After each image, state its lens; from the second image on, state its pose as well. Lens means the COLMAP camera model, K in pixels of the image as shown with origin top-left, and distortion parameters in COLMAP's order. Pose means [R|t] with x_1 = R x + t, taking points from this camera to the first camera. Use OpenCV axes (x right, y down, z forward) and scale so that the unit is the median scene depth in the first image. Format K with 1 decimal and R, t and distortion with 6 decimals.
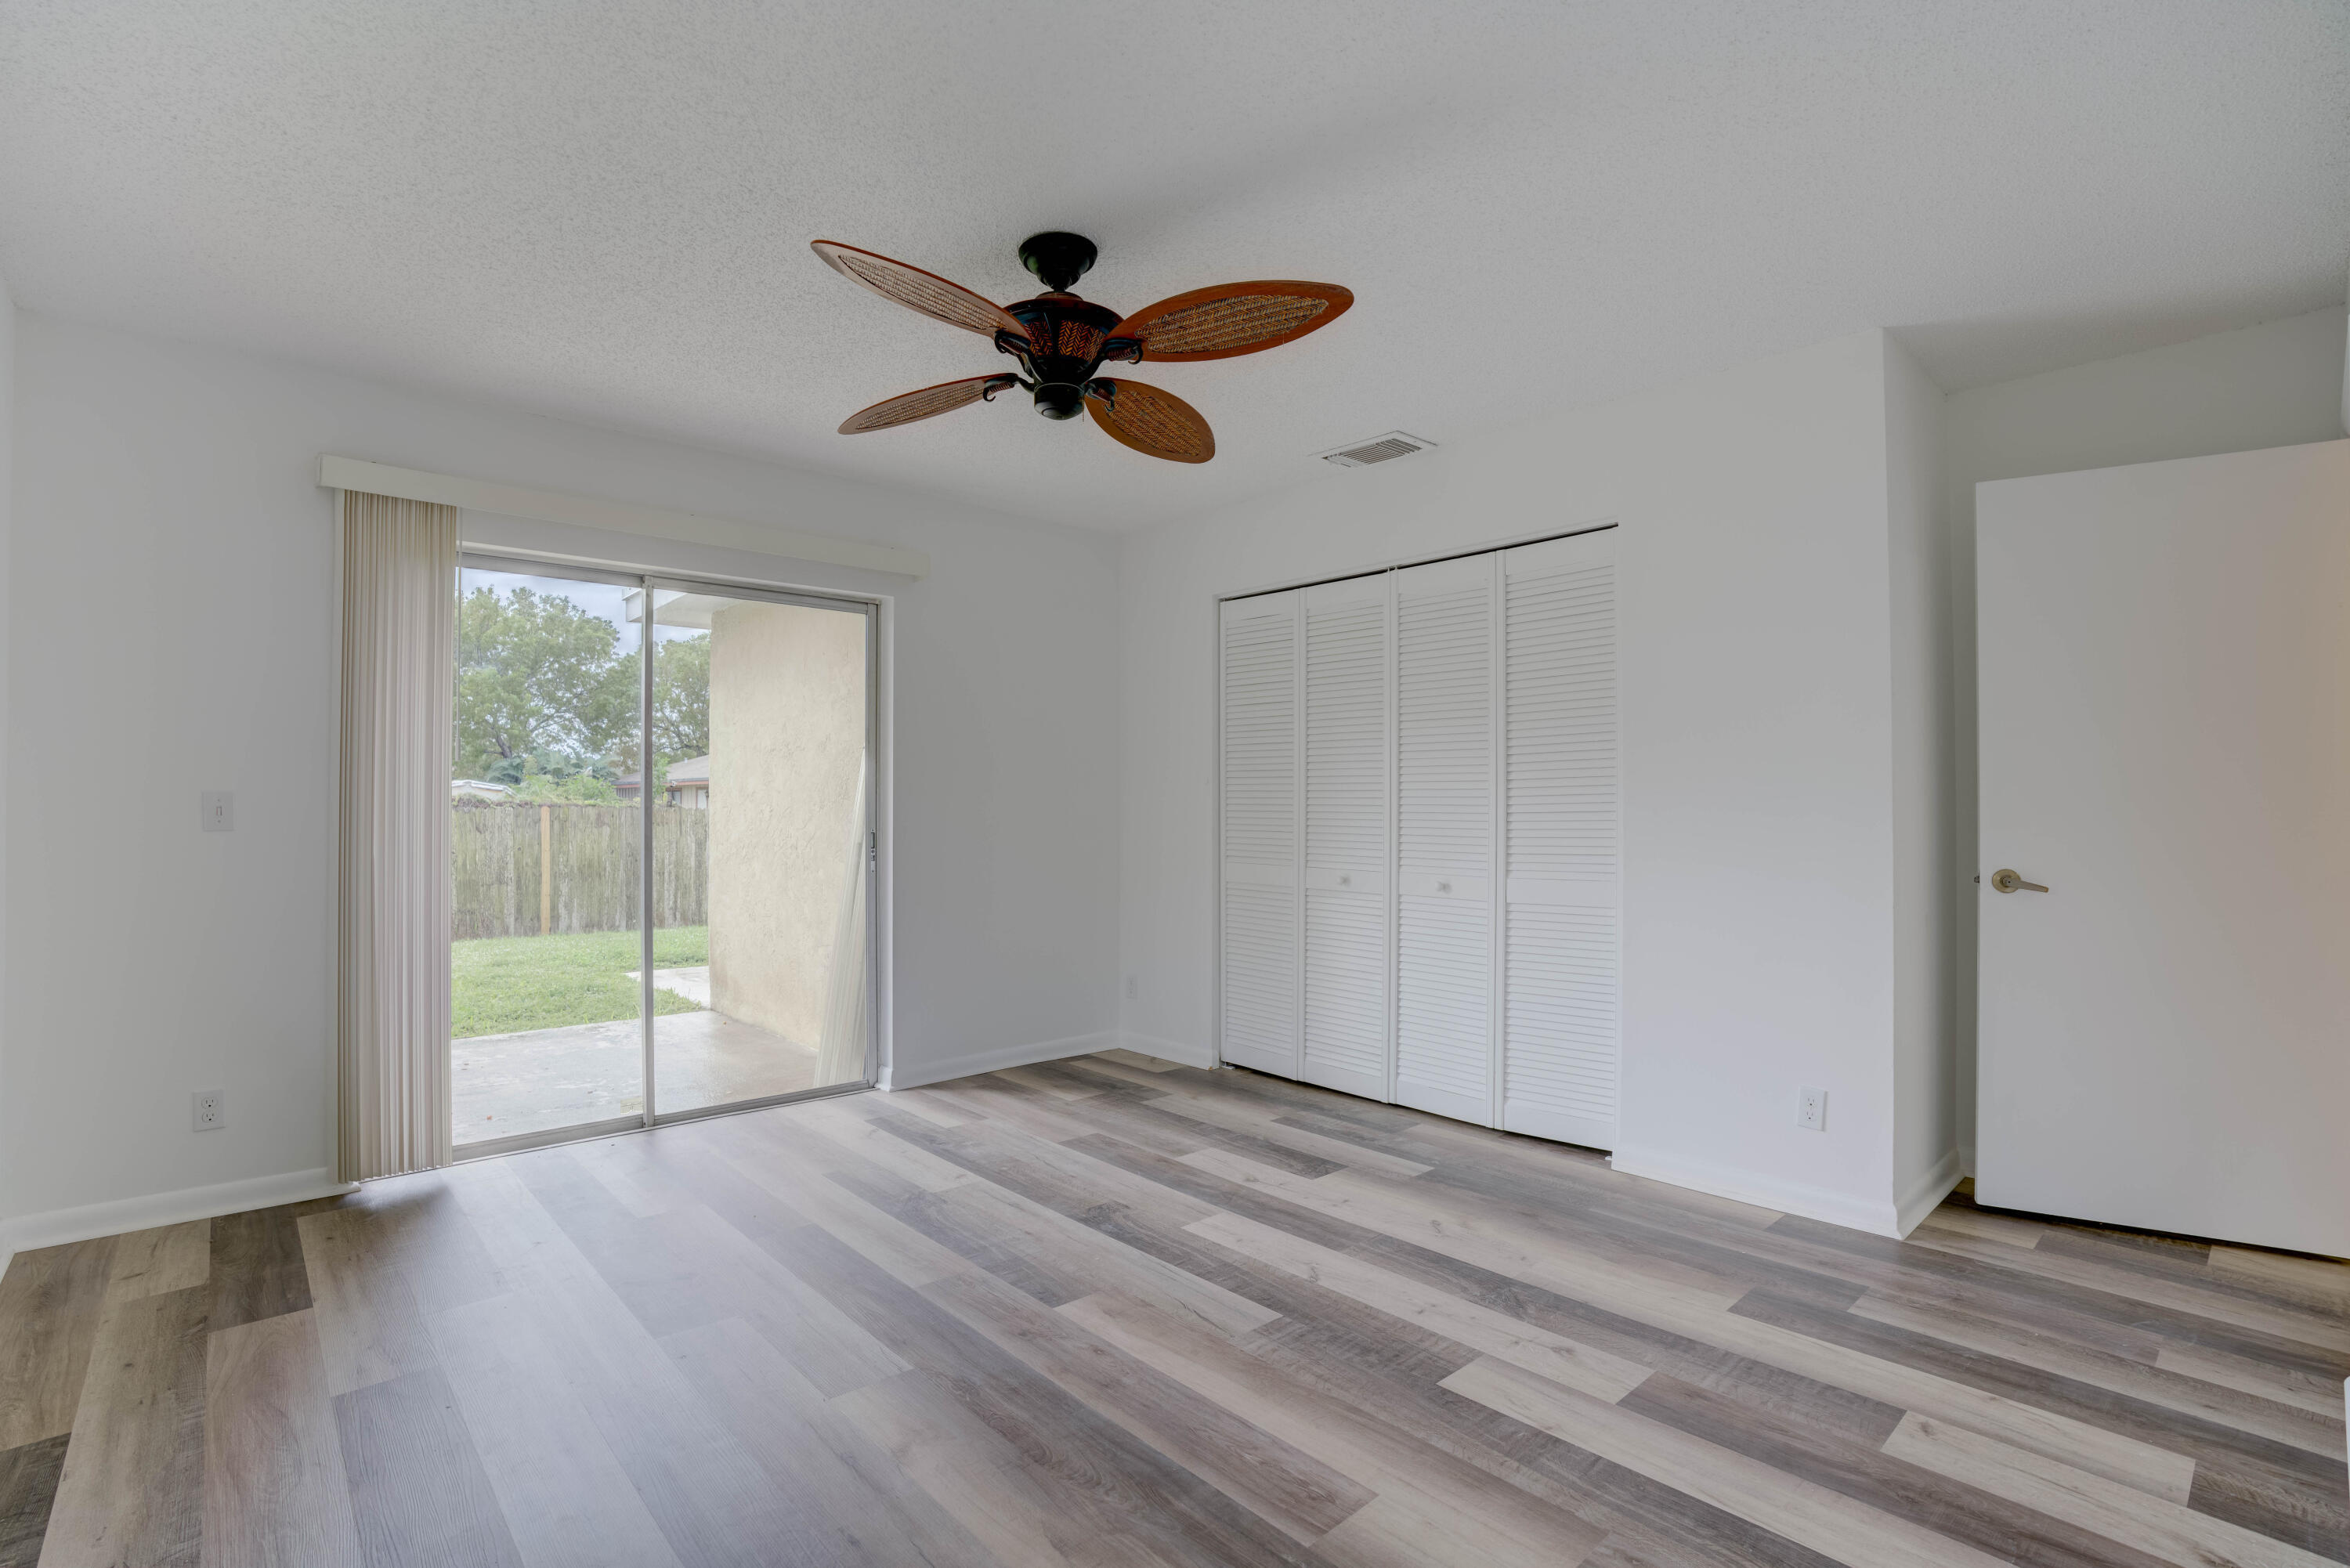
lens RADIAL K [[1091.4, 0, 1173.1], [0, 1091.4, 794.3], [0, 0, 1]] dist [-0.048850, 0.000314]
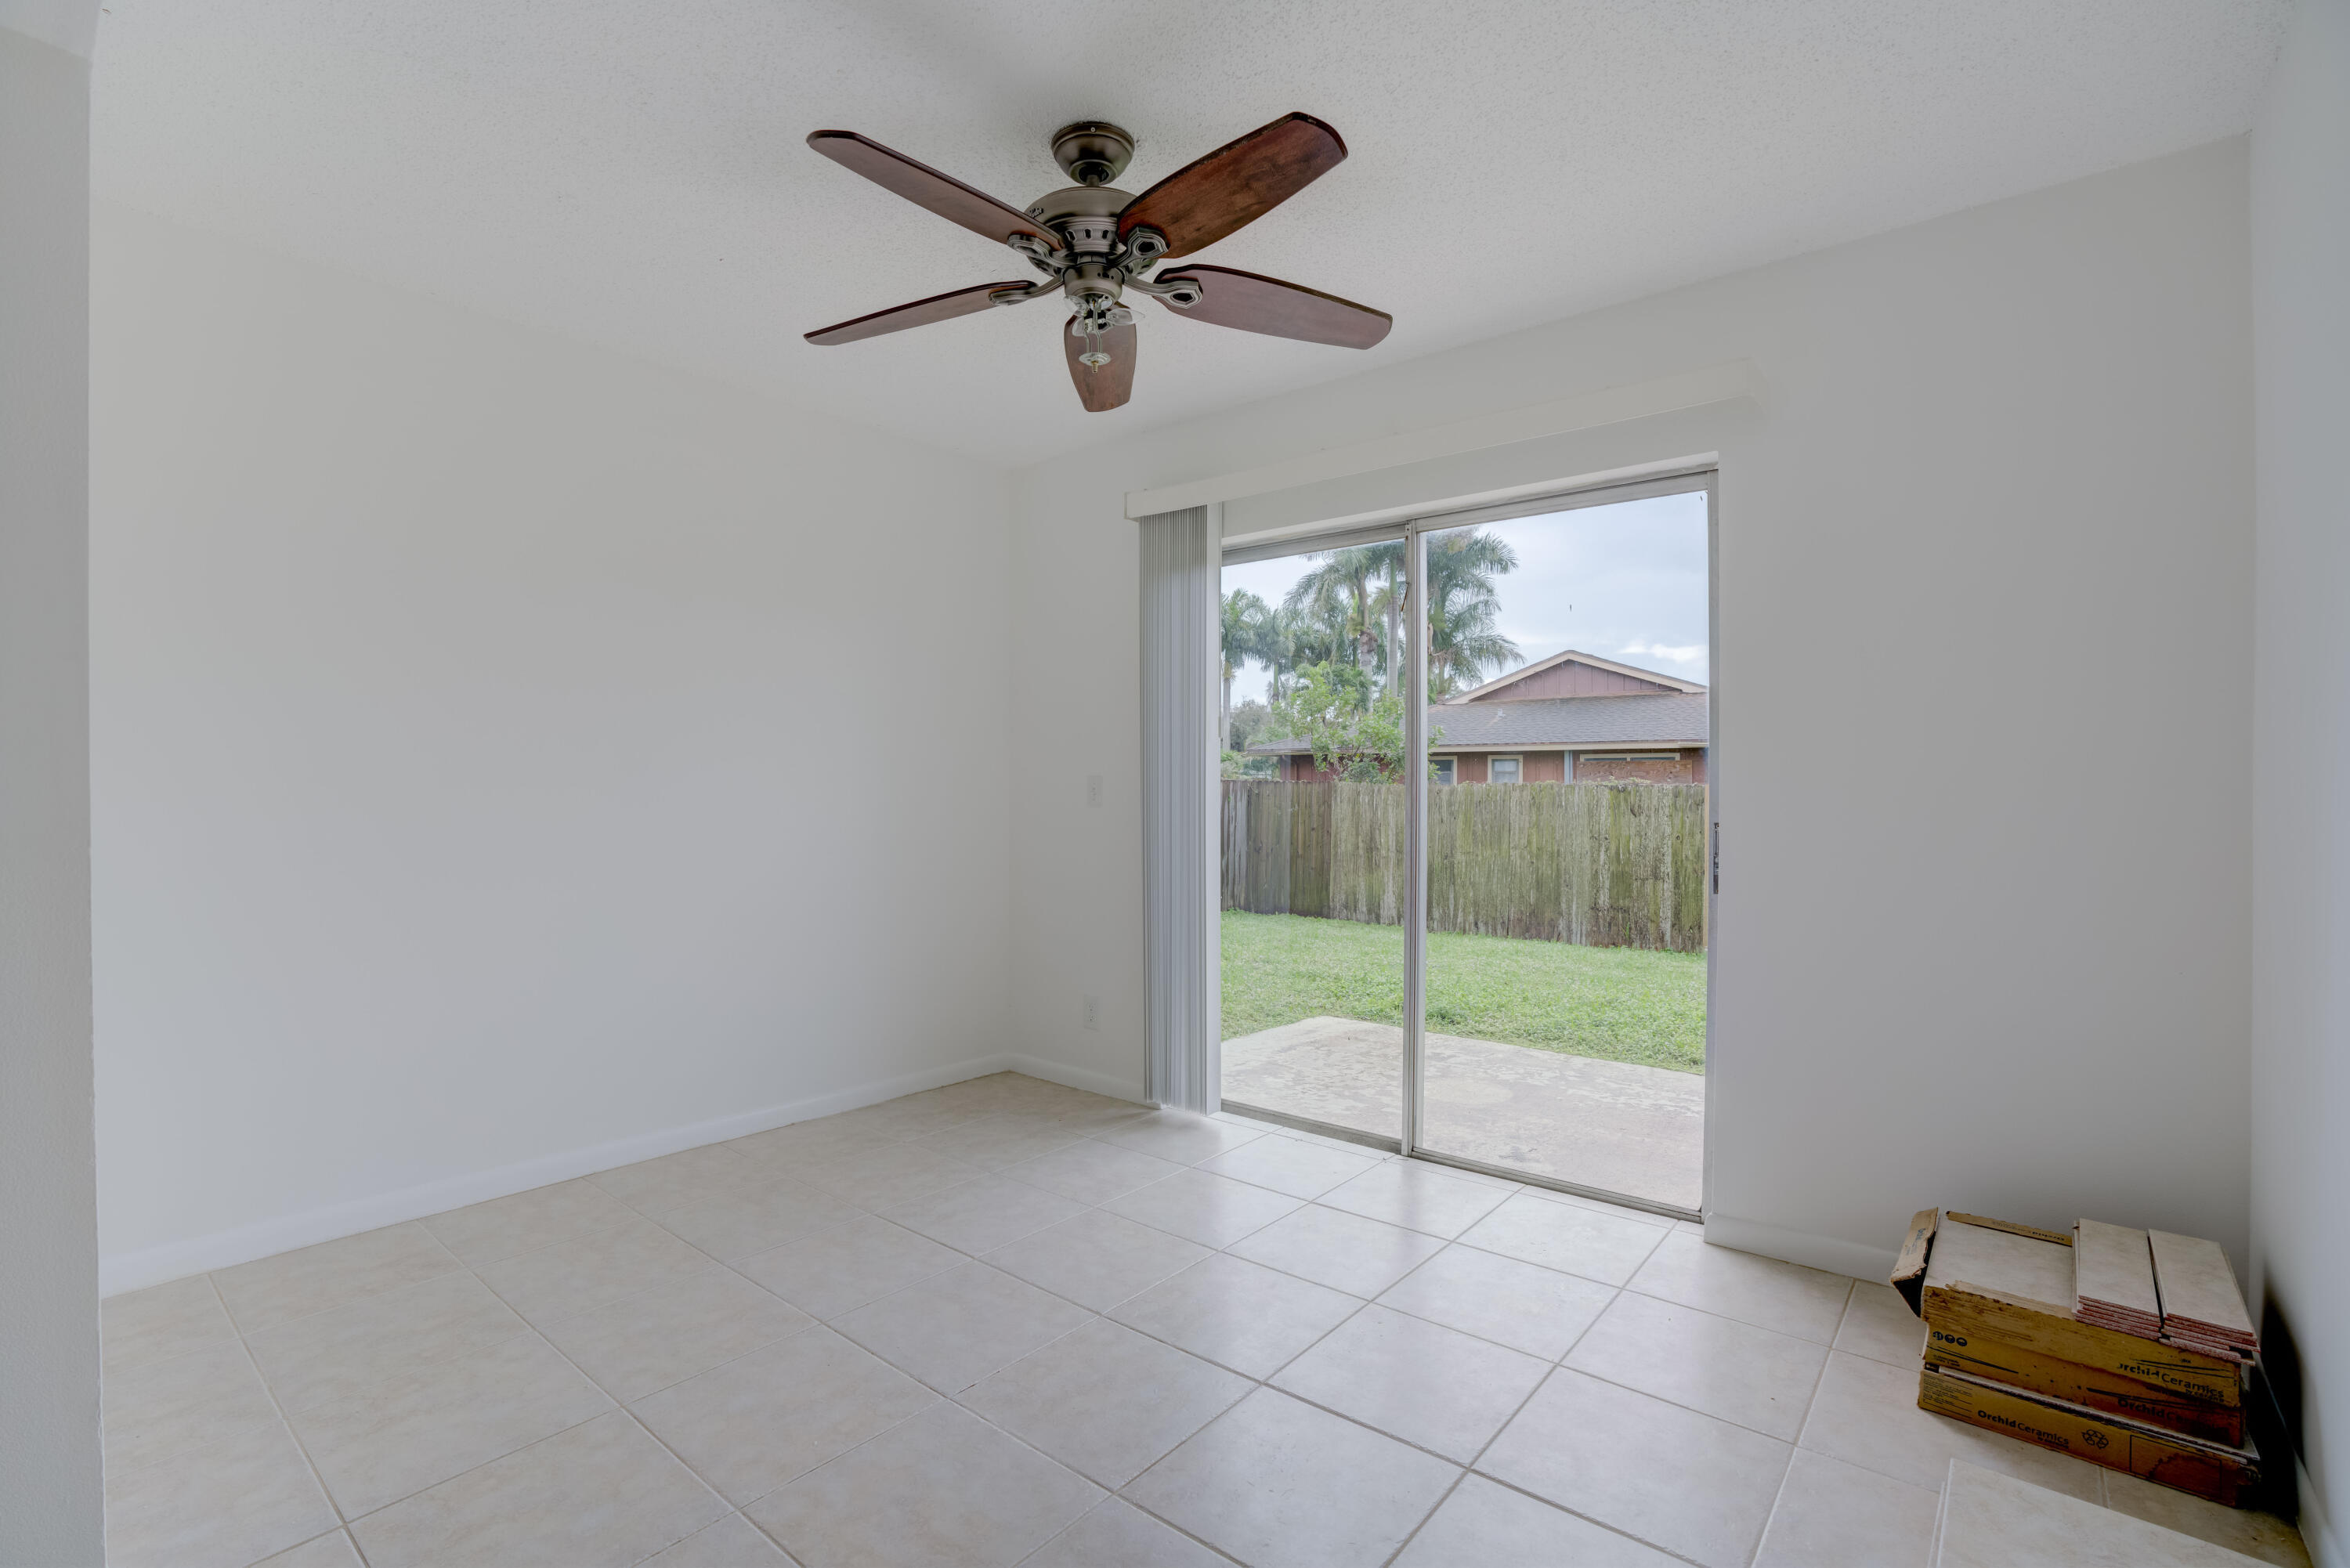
lens RADIAL K [[1091.4, 0, 1173.1], [0, 1091.4, 794.3], [0, 0, 1]] dist [-0.048850, 0.000314]
pose [[0.157385, 0.010463, -0.987482, 0.050814], [0.010970, 0.999864, 0.012343, 0.001985], [0.987476, -0.012776, 0.157249, 0.208560]]
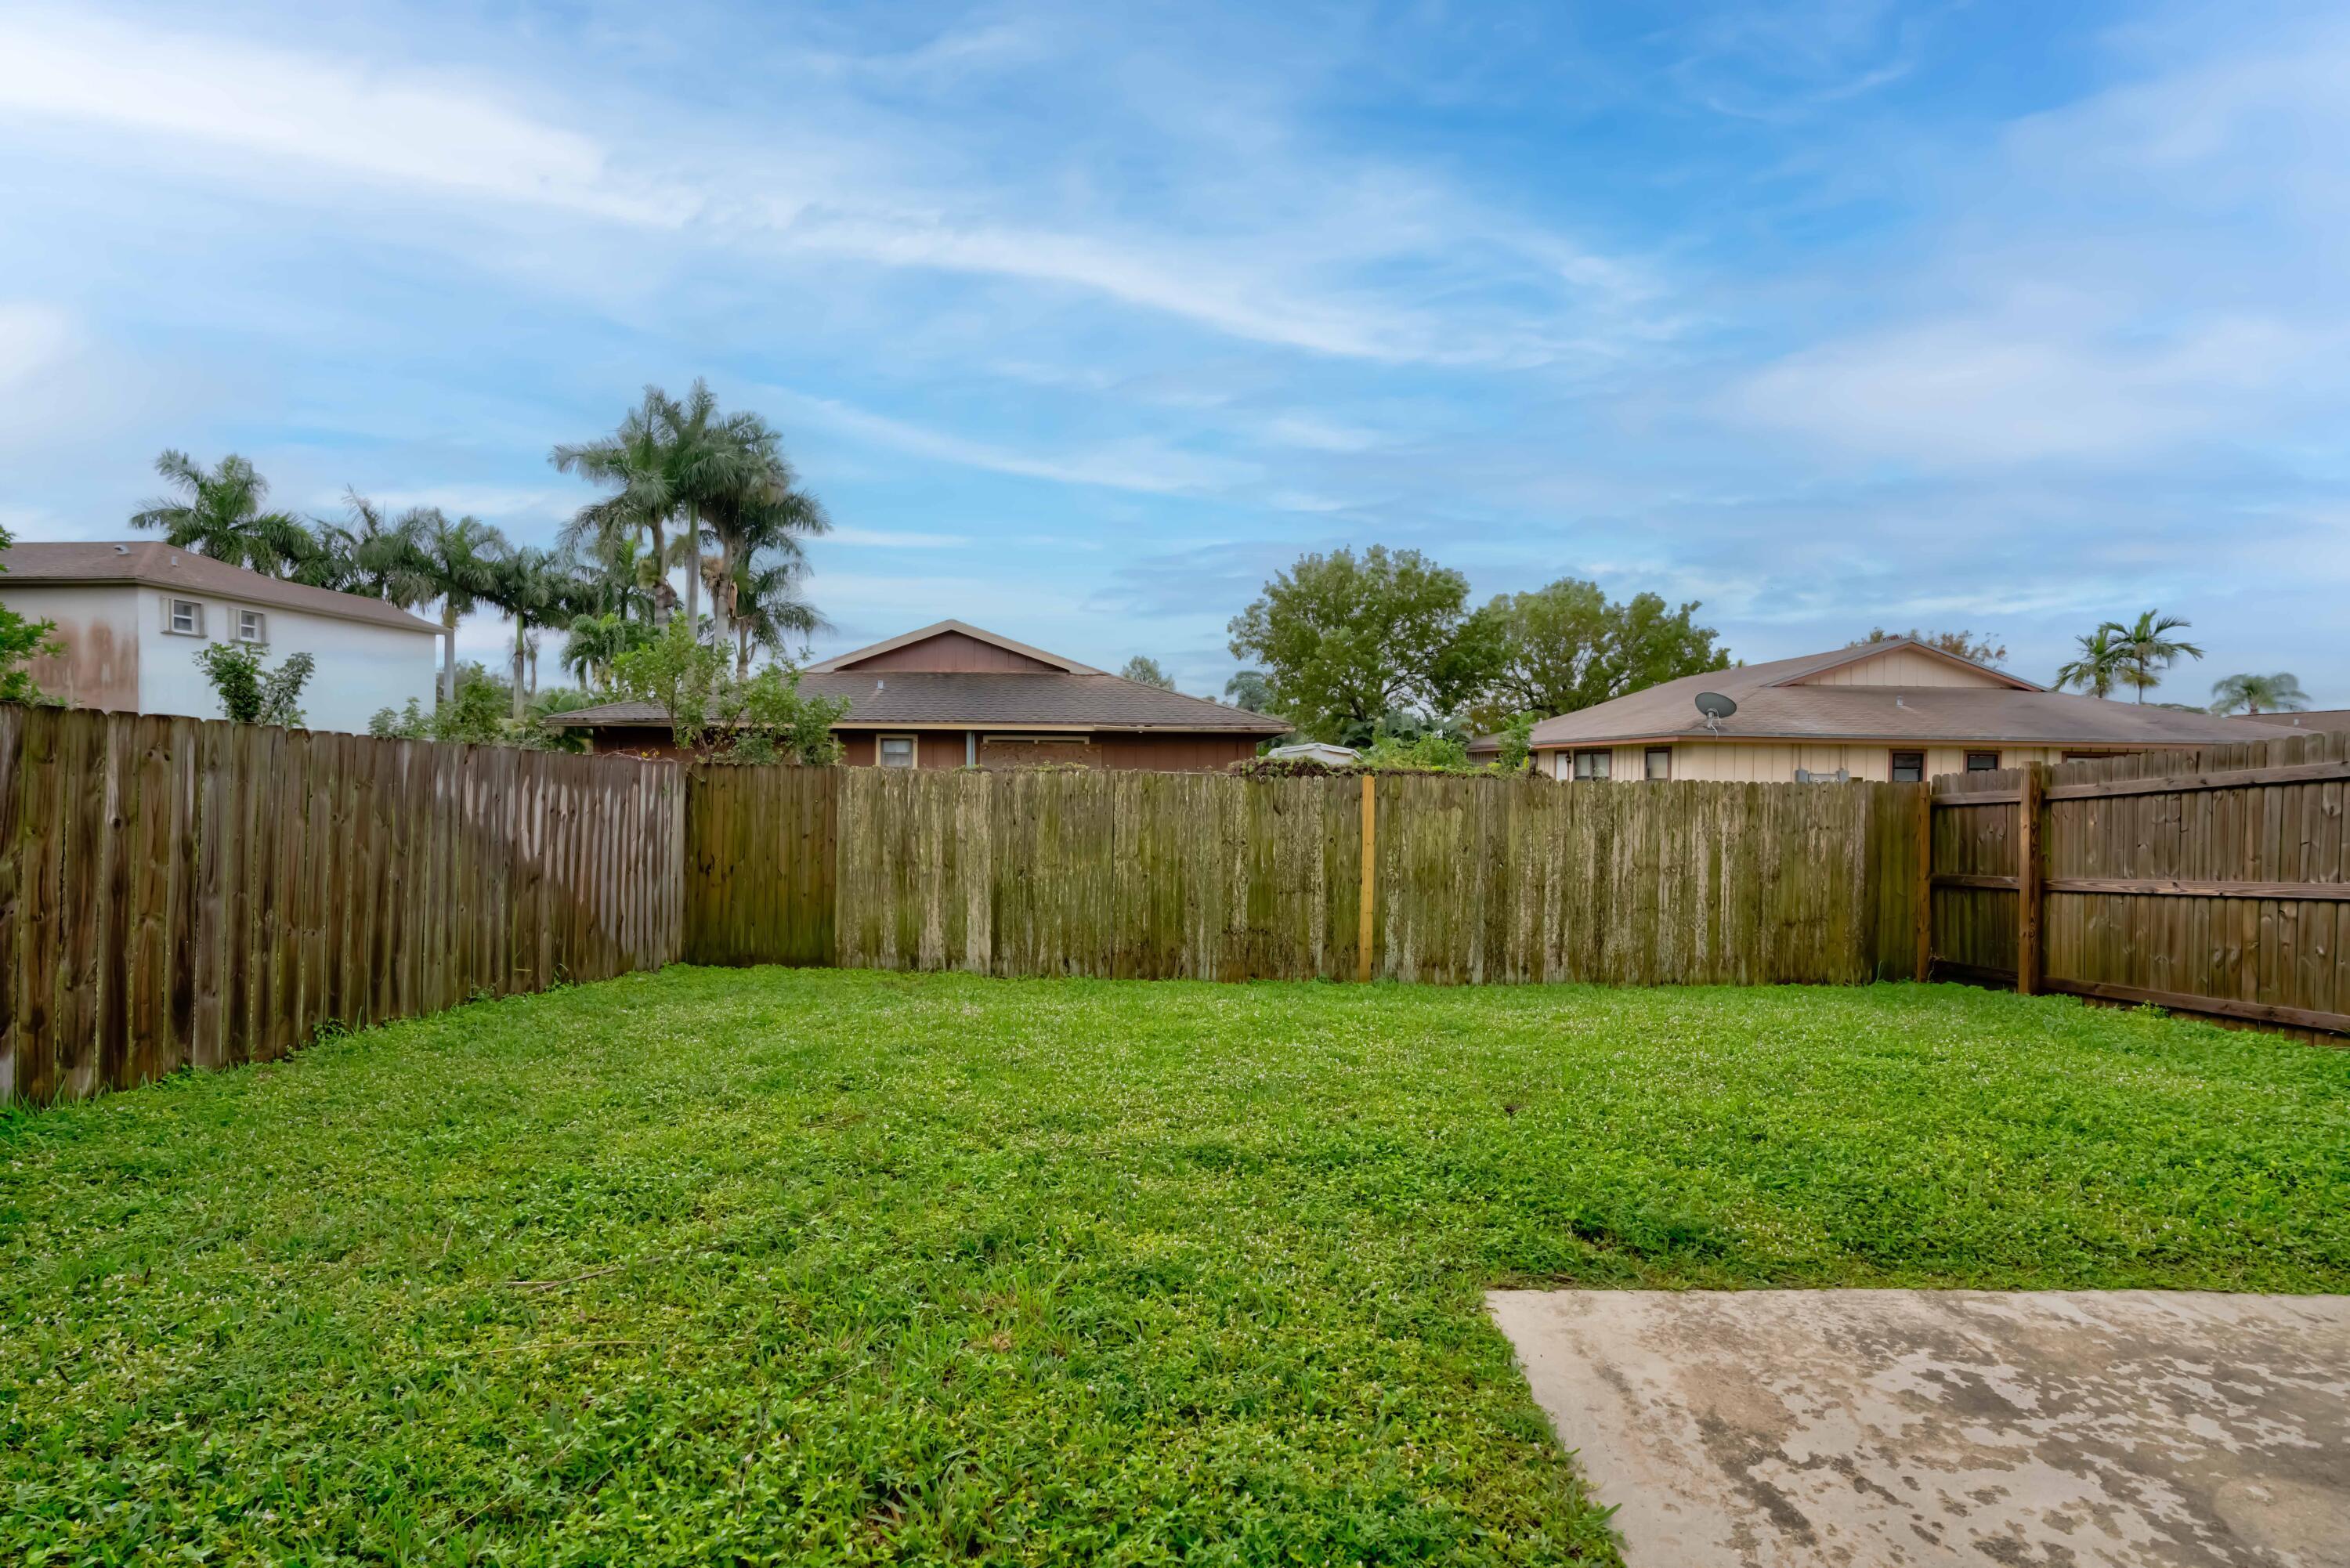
lens RADIAL K [[1091.4, 0, 1173.1], [0, 1091.4, 794.3], [0, 0, 1]] dist [-0.048850, 0.000314]
pose [[0.739231, 0.024657, -0.673001, -0.097548], [-0.003676, 0.999462, 0.032580, 0.000824], [0.673442, -0.021610, 0.738924, 0.184494]]
